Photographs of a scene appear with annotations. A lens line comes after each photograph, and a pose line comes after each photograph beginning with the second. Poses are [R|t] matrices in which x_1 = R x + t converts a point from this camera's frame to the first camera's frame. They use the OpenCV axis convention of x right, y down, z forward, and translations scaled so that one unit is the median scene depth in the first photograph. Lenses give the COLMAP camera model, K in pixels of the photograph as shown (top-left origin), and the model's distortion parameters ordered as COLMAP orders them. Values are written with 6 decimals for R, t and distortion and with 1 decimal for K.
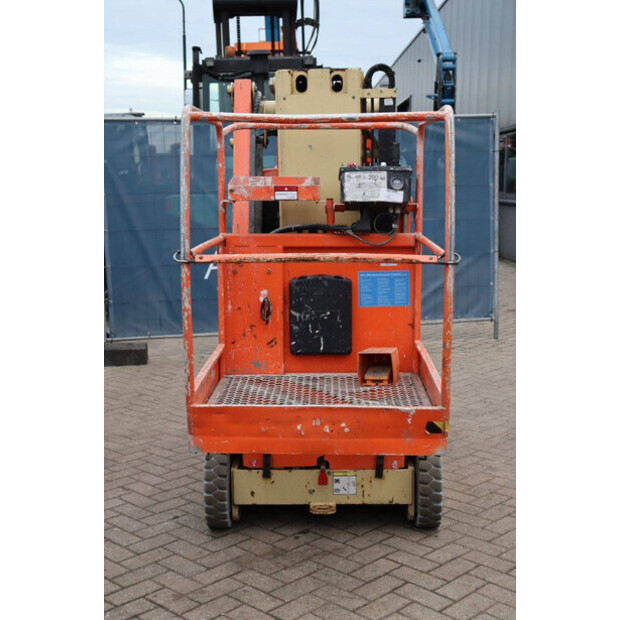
lens RADIAL K [[914.4, 0, 310.0], [0, 914.4, 310.0], [0, 0, 1]] dist [0.105492, 0.081263]
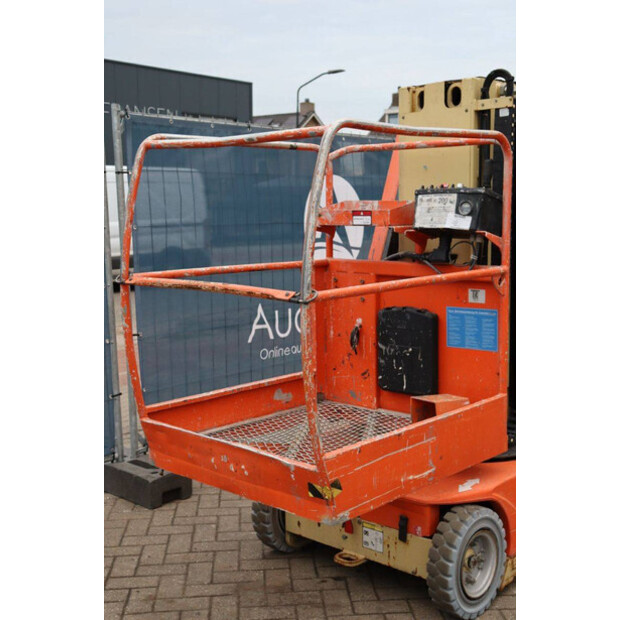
lens RADIAL K [[844.8, 0, 310.0], [0, 844.8, 310.0], [0, 0, 1]] dist [0.052452, 0.066492]
pose [[0.749364, 0.079066, -0.657421, 0.514692], [-0.087857, 0.995940, 0.019633, -0.045322], [0.656304, 0.043047, 0.753268, 0.311794]]
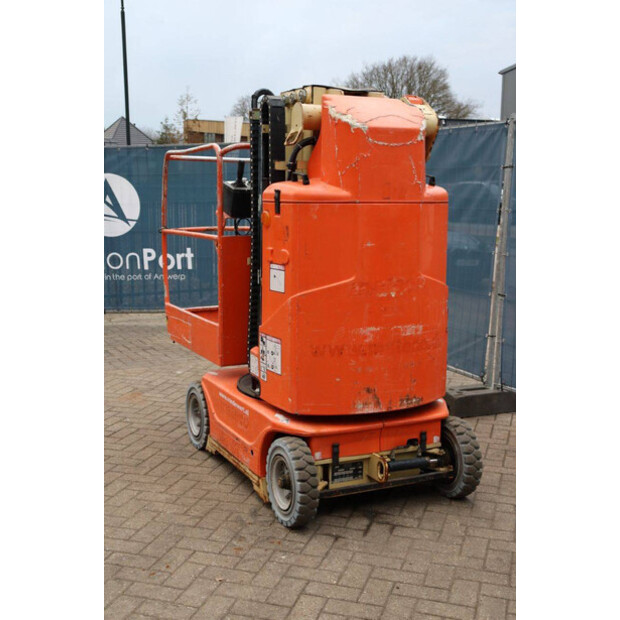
lens RADIAL K [[798.3, 0, 310.0], [0, 798.3, 310.0], [0, 0, 1]] dist [0.029311, 0.050087]
pose [[-0.888709, 0.063021, -0.454120, 0.513241], [-0.070200, 0.960123, 0.270622, -0.292492], [0.453066, 0.272384, -0.848845, 2.037527]]
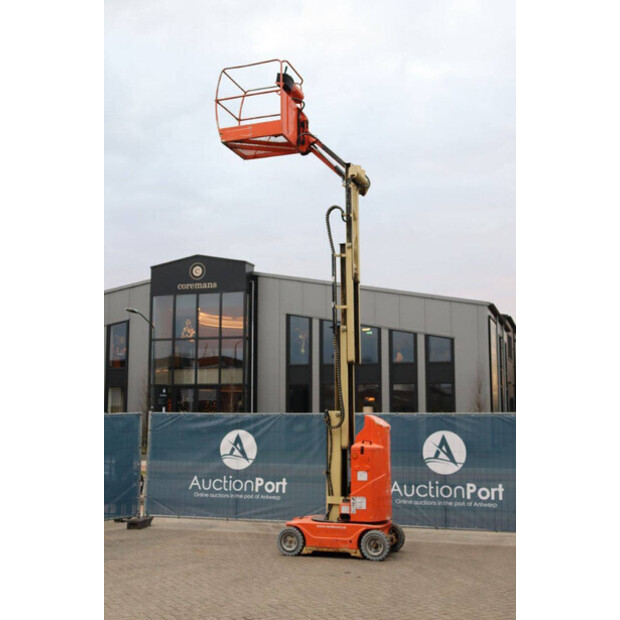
lens RADIAL K [[798.3, 0, 310.0], [0, 798.3, 310.0], [0, 0, 1]] dist [0.029311, 0.050087]
pose [[-0.308100, -0.128685, -0.942610, 2.849599], [-0.131896, 0.987019, -0.091636, -0.364231], [0.942166, 0.096094, -0.321074, 1.890436]]
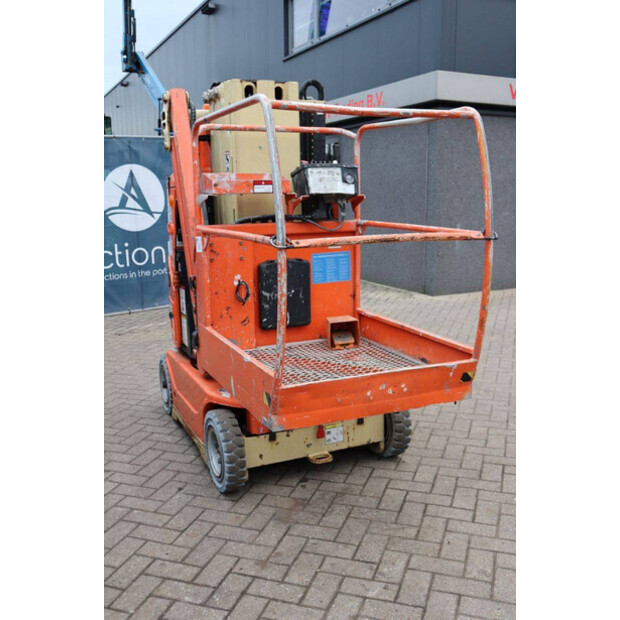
lens RADIAL K [[639.6, 0, 310.0], [0, 639.6, 310.0], [0, 0, 1]] dist [-0.053065, 0.004615]
pose [[0.903286, -0.088815, 0.419745, -0.314549], [0.073240, 0.995899, 0.053113, -0.014921], [-0.422741, -0.017234, 0.906087, 0.267322]]
